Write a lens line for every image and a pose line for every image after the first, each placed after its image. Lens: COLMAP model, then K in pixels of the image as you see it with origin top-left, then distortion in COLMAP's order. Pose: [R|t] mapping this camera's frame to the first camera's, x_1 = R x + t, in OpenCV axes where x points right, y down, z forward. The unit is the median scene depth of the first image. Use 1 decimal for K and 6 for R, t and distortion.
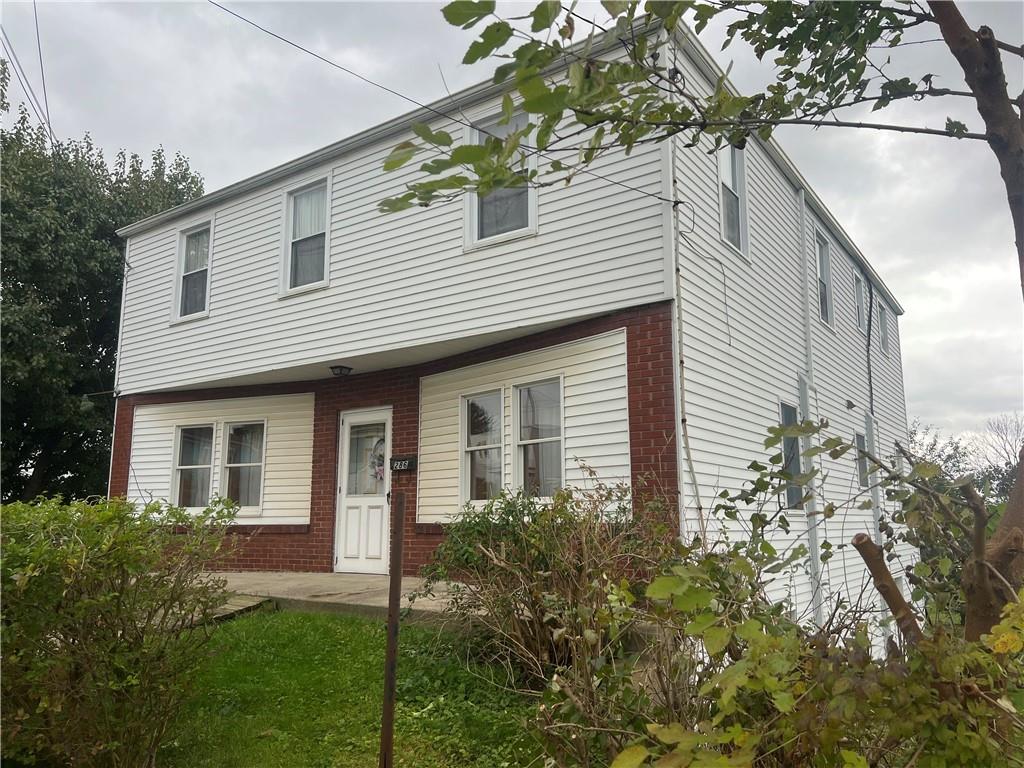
lens RADIAL K [[765.2, 0, 514.0], [0, 765.2, 382.6], [0, 0, 1]] dist [0.064765, -0.002058]
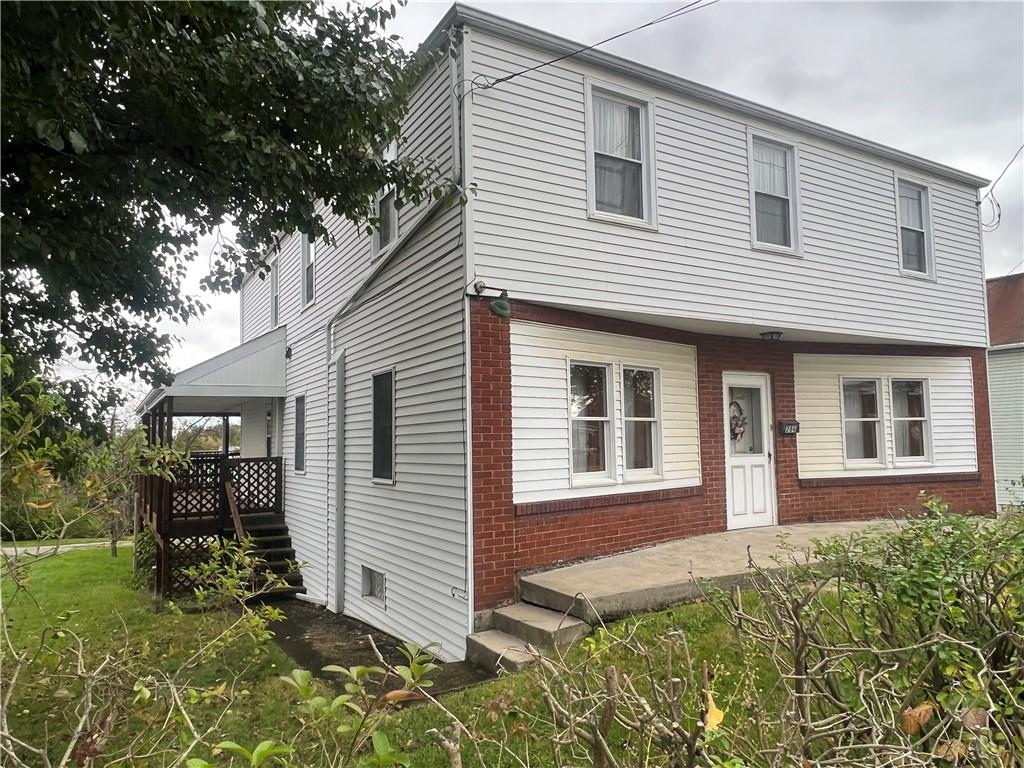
lens RADIAL K [[694.1, 0, 507.6], [0, 694.1, 390.1], [0, 0, 1]] dist [0.008612, 0.003416]
pose [[0.412943, 0.065644, 0.908388, -1.181584], [-0.140851, 0.990002, -0.007512, 0.110048], [-0.899800, -0.124845, 0.418060, 0.892489]]
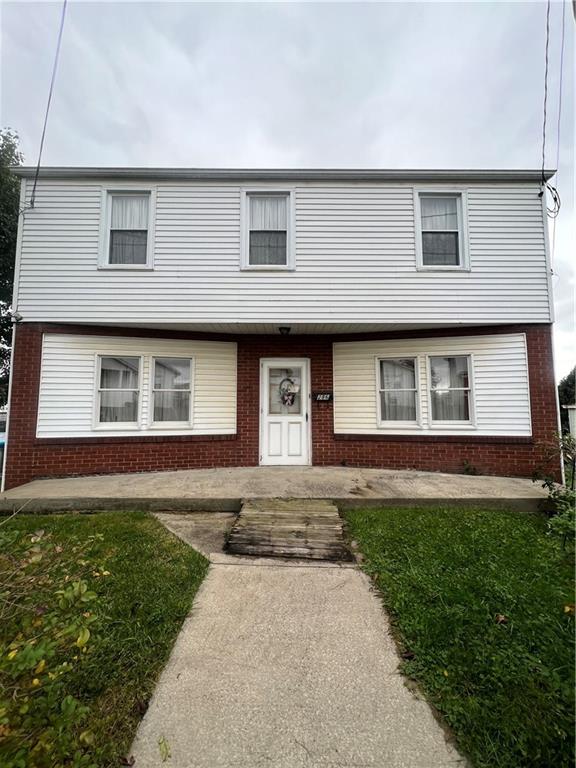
lens RADIAL K [[312.1, 0, 290.6], [0, 312.1, 382.2], [0, 0, 1]] dist [0.007941, -0.000826]
pose [[0.808819, 0.051448, 0.585803, -0.541981], [-0.103084, 0.993145, 0.055105, 0.045796], [-0.578953, -0.104957, 0.808578, 0.489238]]
